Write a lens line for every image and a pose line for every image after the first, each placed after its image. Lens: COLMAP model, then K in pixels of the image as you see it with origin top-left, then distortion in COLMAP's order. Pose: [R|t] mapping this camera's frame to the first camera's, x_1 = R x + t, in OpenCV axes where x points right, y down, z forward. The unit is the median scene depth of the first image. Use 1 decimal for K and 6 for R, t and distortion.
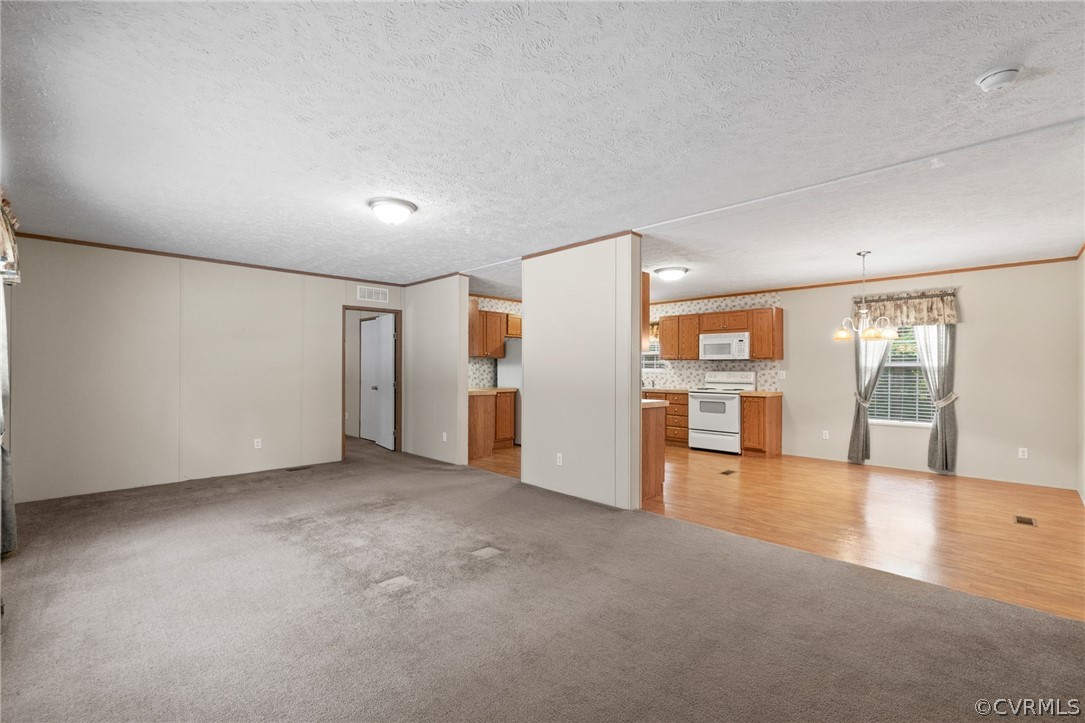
lens RADIAL K [[498.8, 0, 542.5], [0, 498.8, 361.5], [0, 0, 1]] dist [-0.000049, 0.000205]
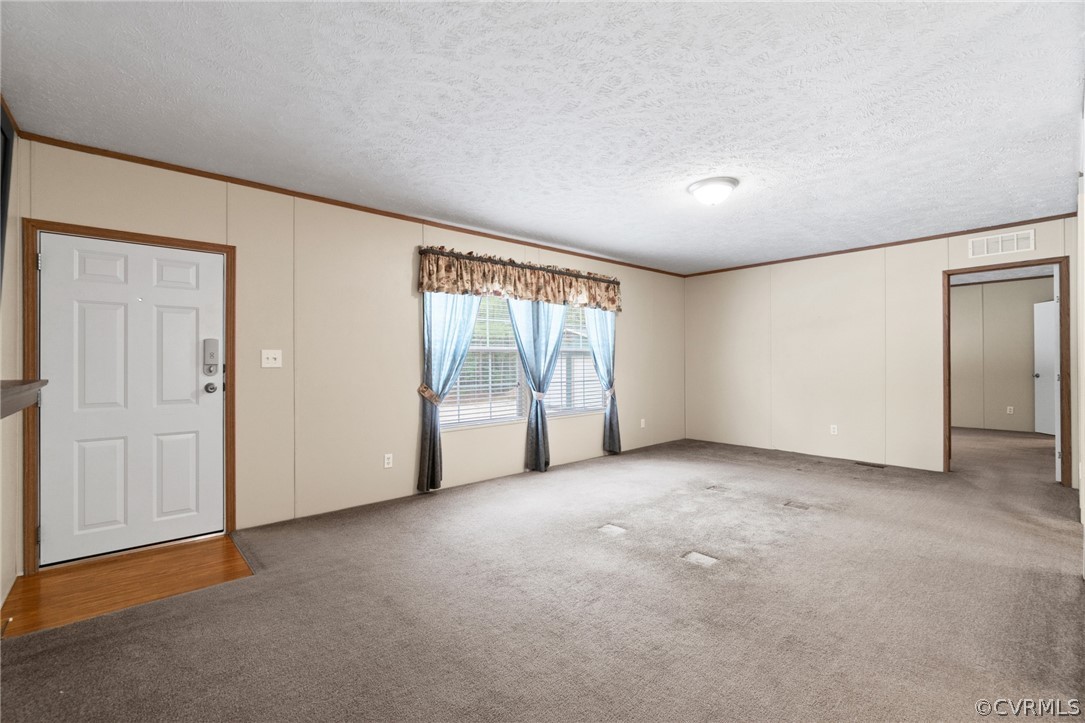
lens RADIAL K [[459.3, 0, 507.1], [0, 459.3, 356.4], [0, 0, 1]] dist [-0.000363, 0.000027]
pose [[-0.057299, -0.004366, -0.998348, 0.619646], [0.006593, 0.999967, -0.004751, 0.026751], [0.998335, -0.006855, -0.057268, 0.623088]]
